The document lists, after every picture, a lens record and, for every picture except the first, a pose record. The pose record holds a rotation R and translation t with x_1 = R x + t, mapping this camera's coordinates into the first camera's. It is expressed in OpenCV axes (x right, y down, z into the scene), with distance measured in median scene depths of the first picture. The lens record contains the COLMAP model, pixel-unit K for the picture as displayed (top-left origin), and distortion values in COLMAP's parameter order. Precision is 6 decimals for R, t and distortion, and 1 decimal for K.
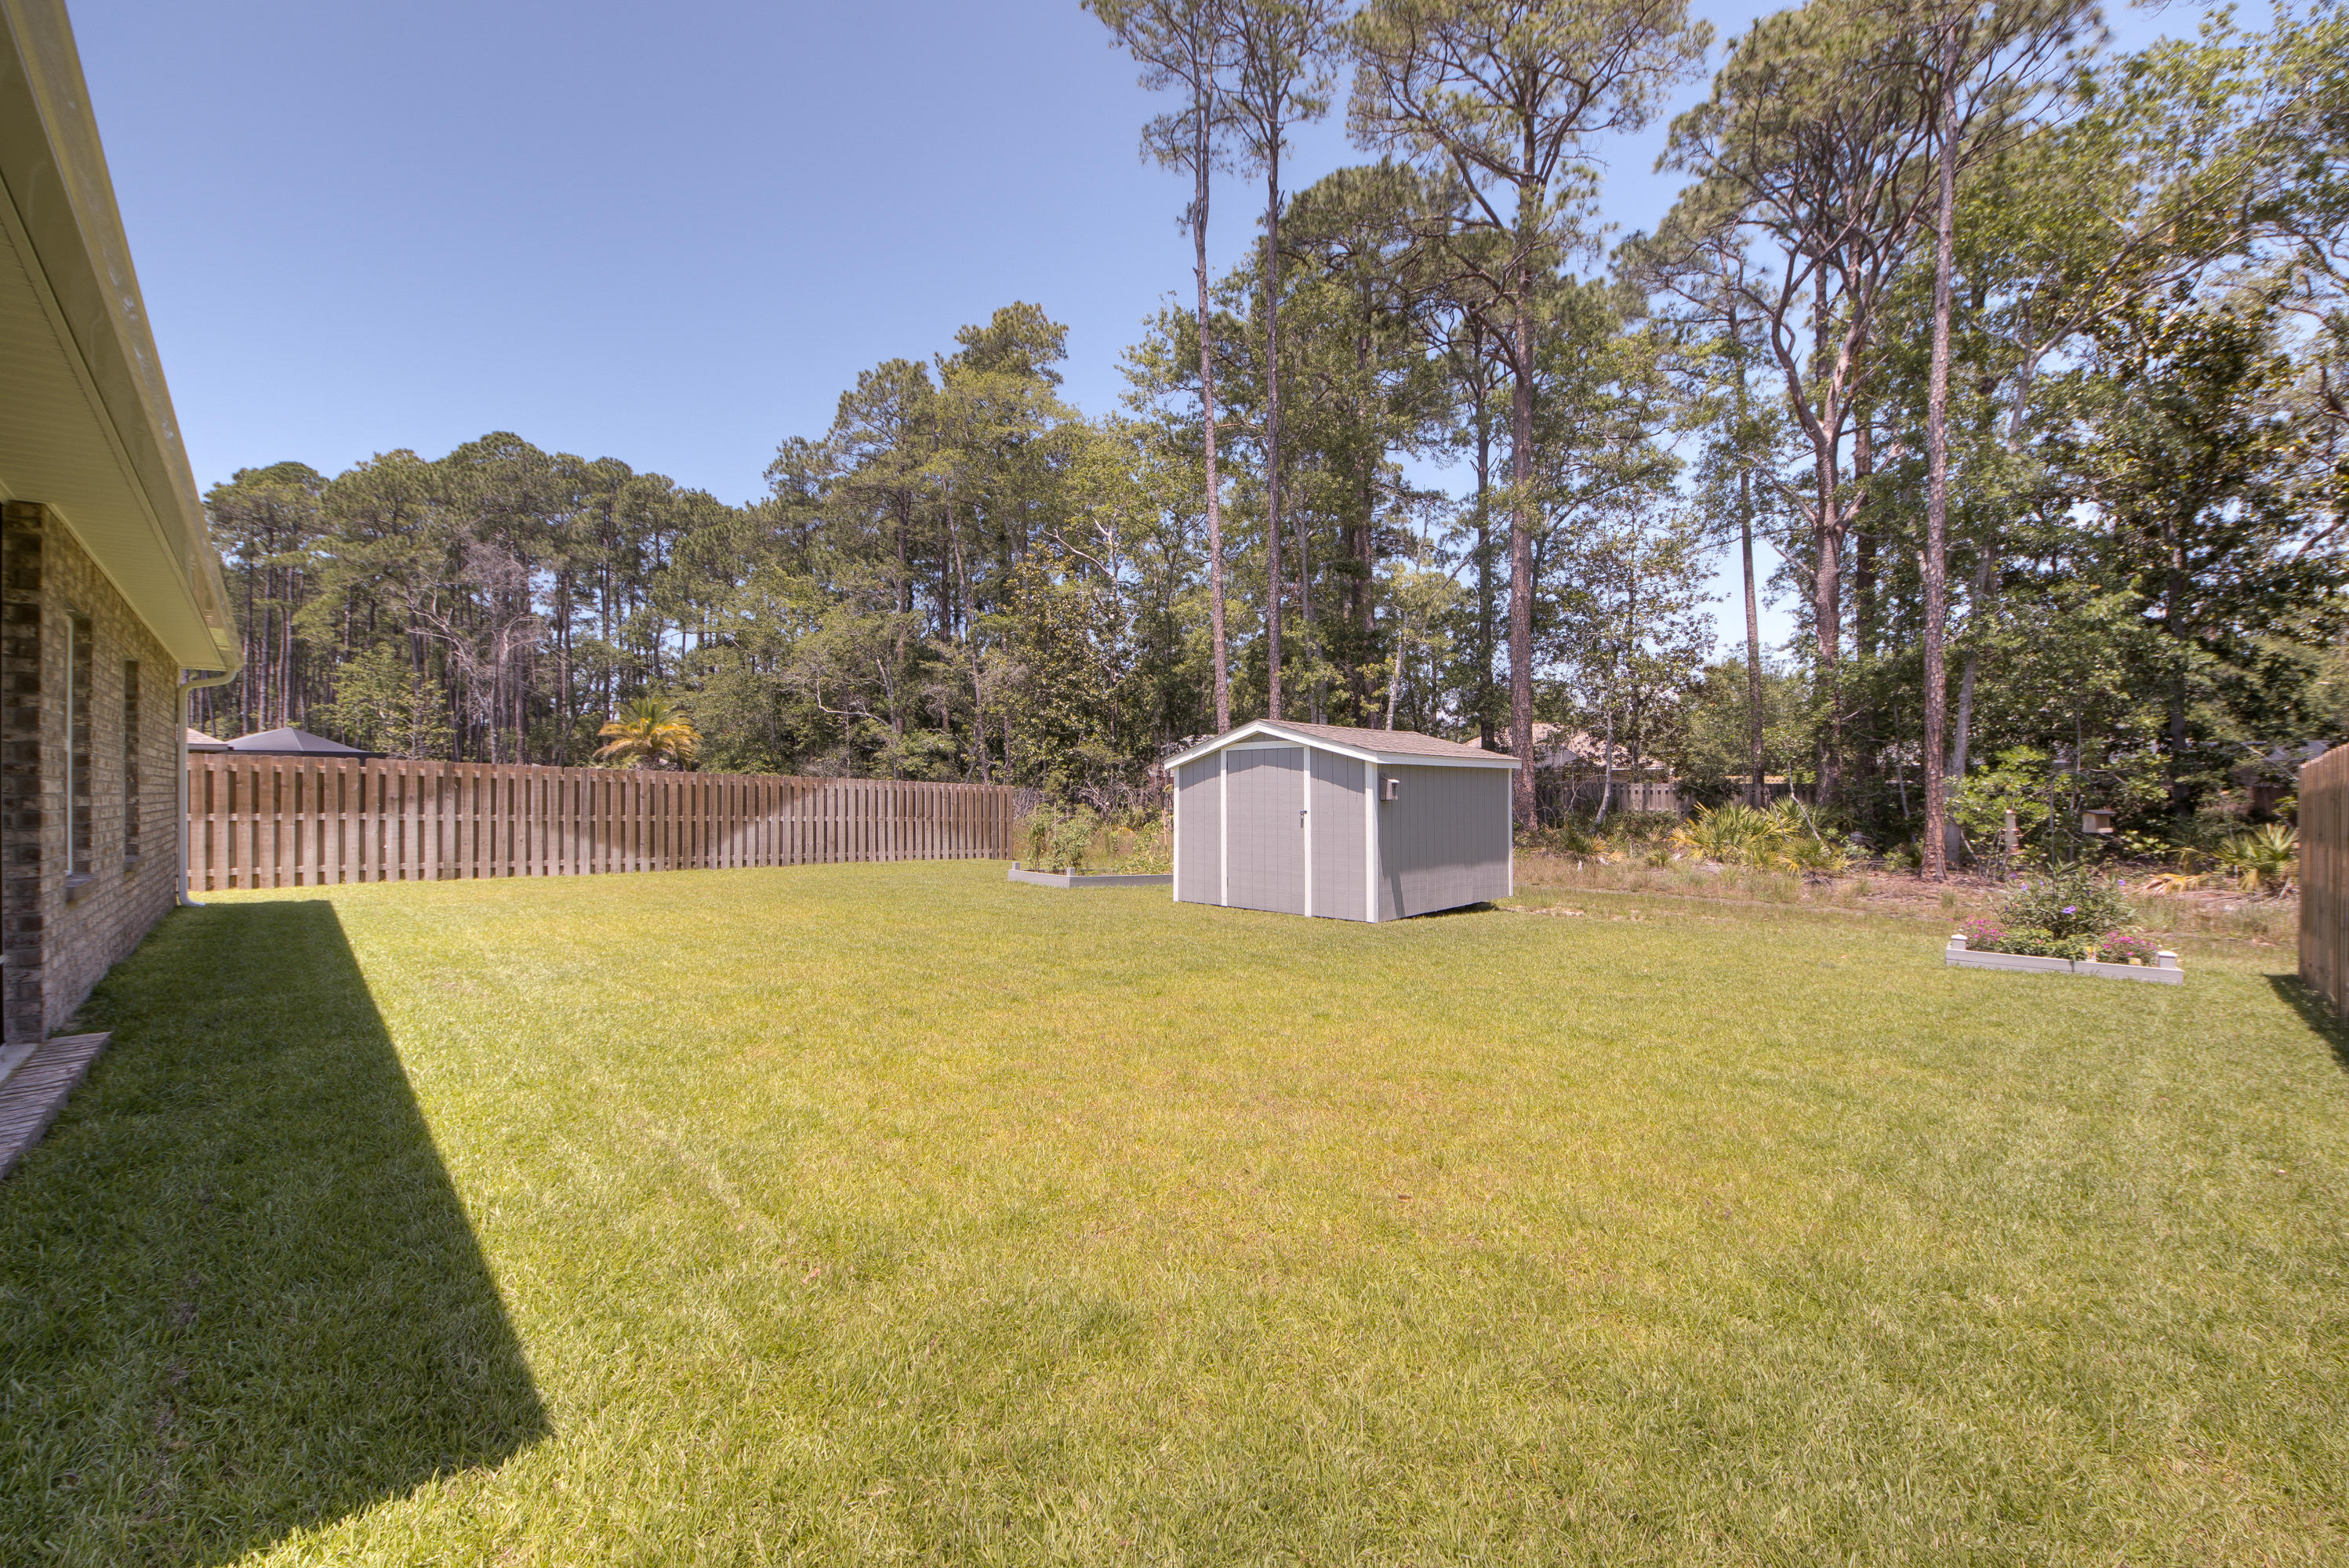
lens RADIAL K [[909.4, 0, 1192.5], [0, 909.4, 780.1], [0, 0, 1]] dist [-0.001840, -0.006676]
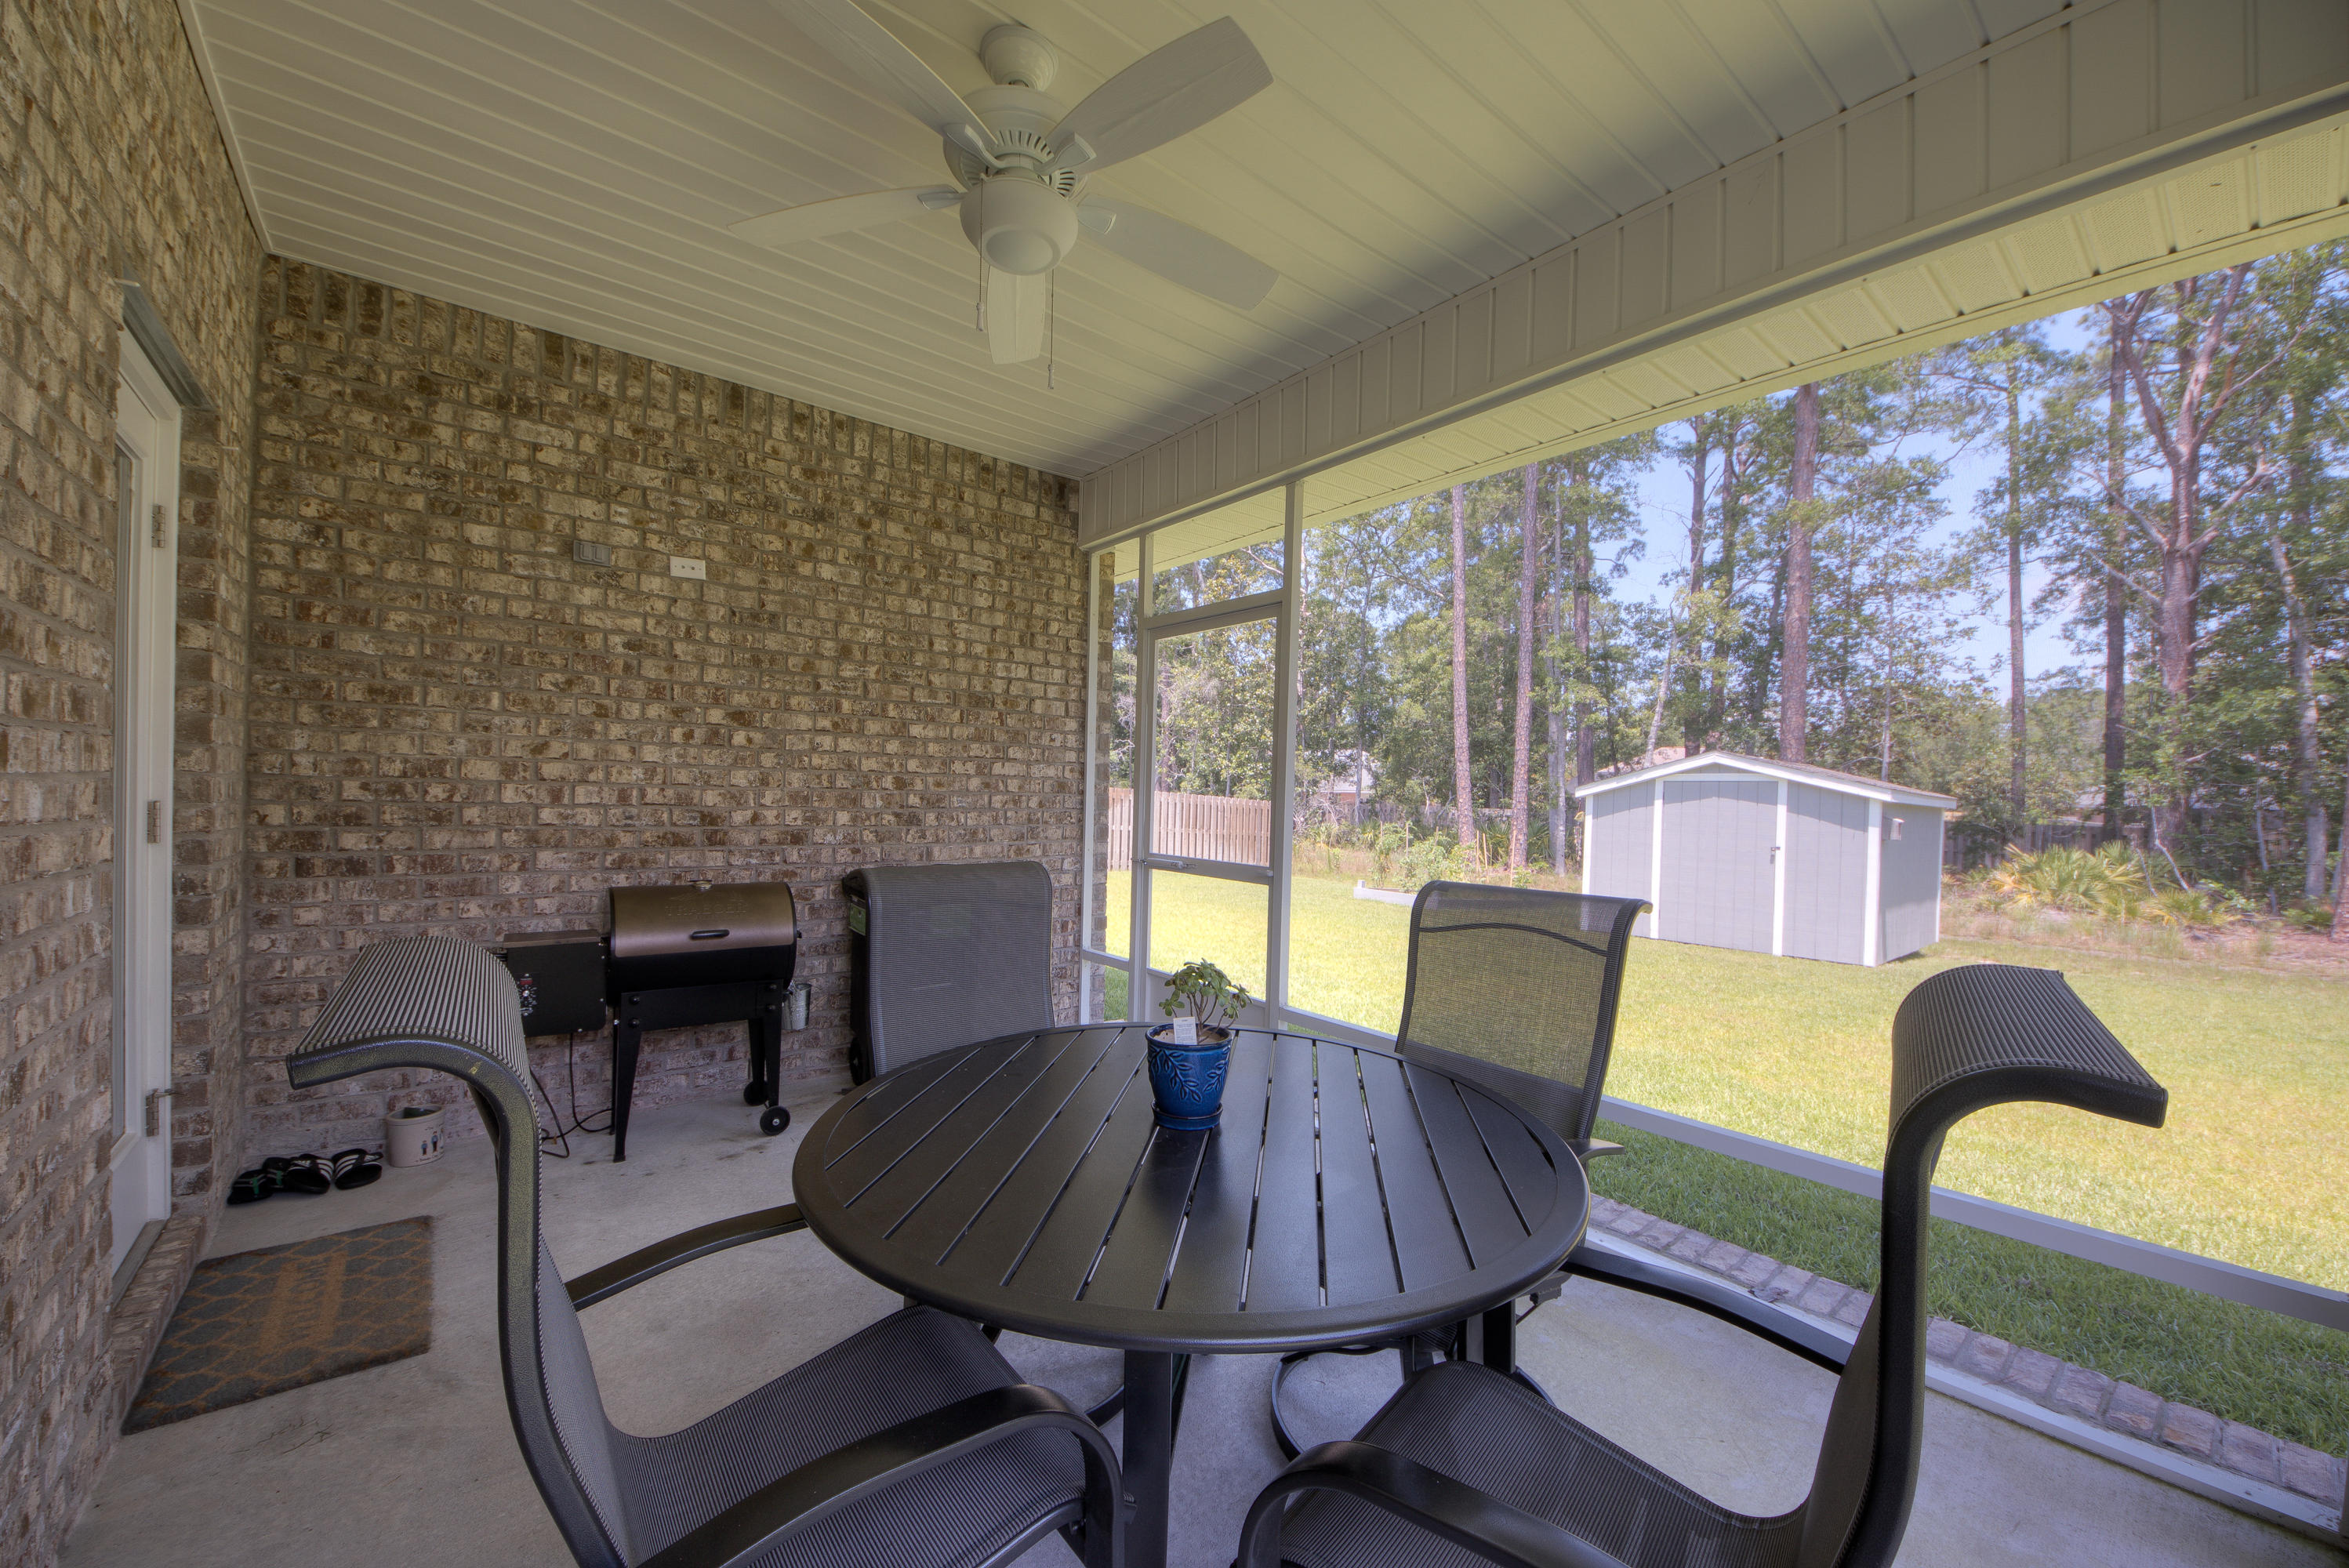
lens RADIAL K [[909.4, 0, 1153.4], [0, 909.4, 806.2], [0, 0, 1]] dist [-0.001840, -0.006676]
pose [[0.993925, 0.034118, -0.104637, -0.276603], [-0.032343, 0.999303, 0.018617, -0.003712], [0.105199, -0.015120, 0.994336, -0.025671]]
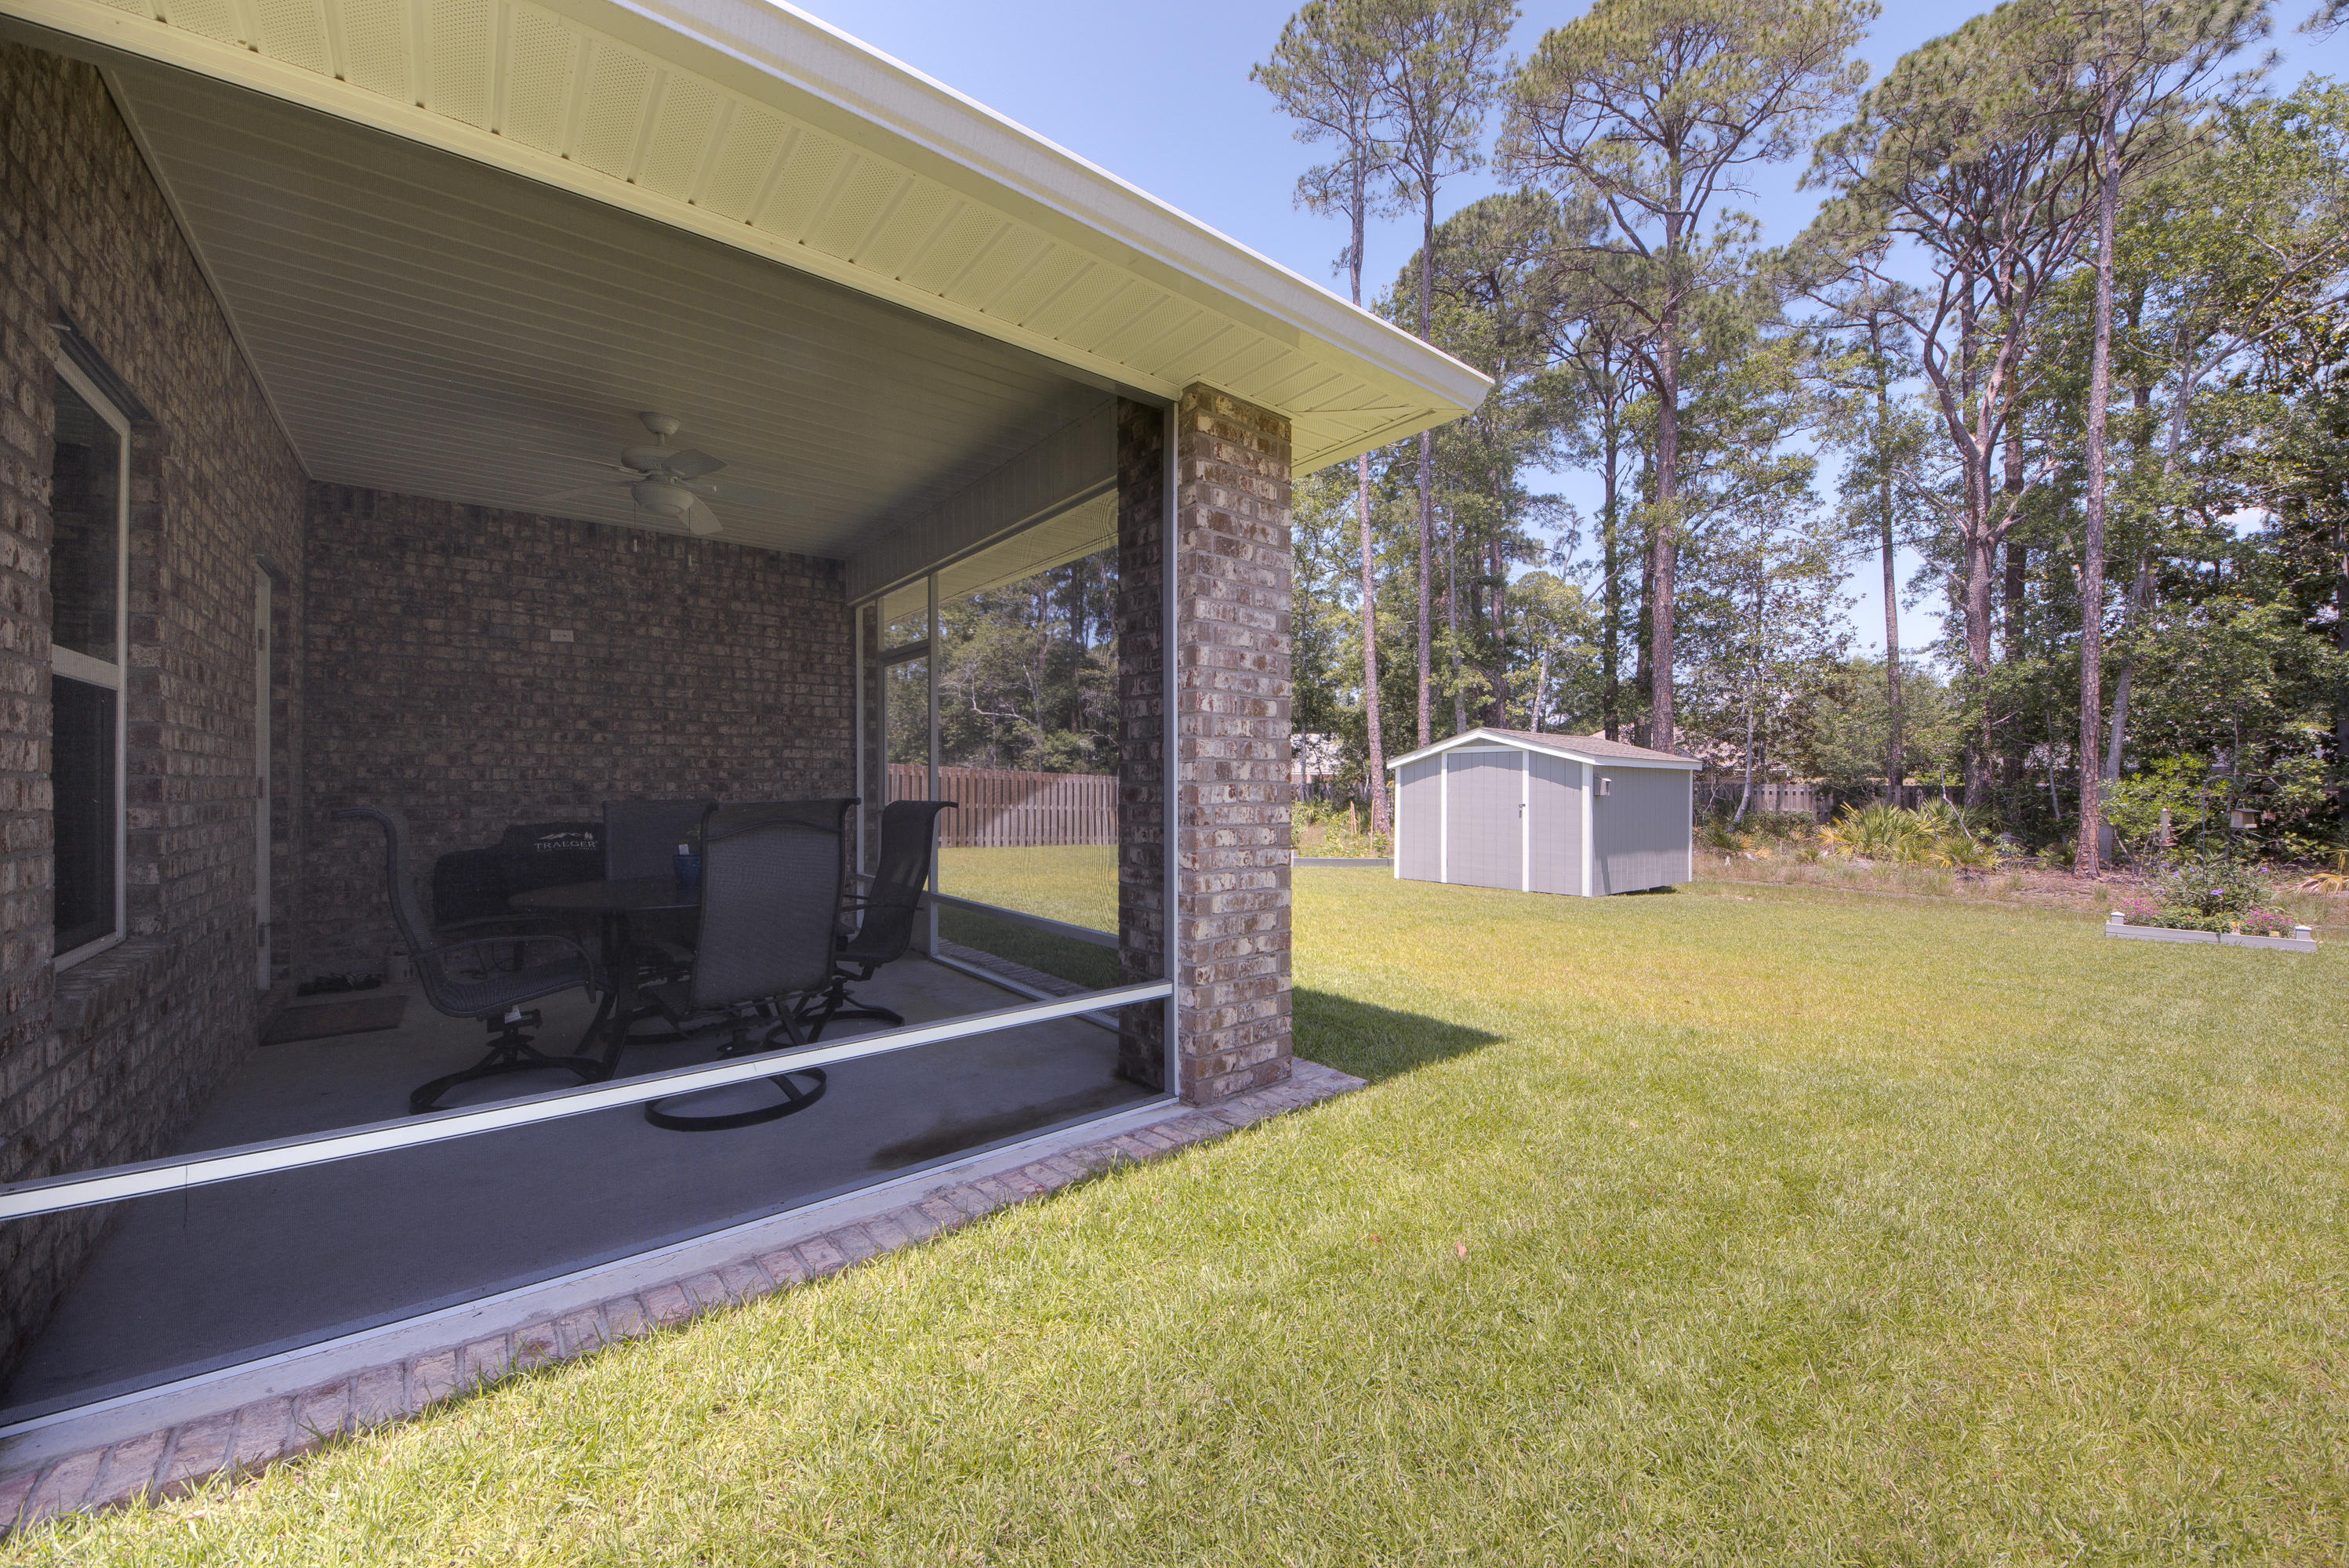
lens RADIAL K [[909.4, 0, 1170.3], [0, 909.4, 784.1], [0, 0, 1]] dist [-0.001840, -0.006676]
pose [[0.994701, 0.008480, -0.102461, -0.136365], [-0.007722, 0.999940, 0.007792, 0.001030], [0.102521, -0.006960, 0.994706, -0.152626]]
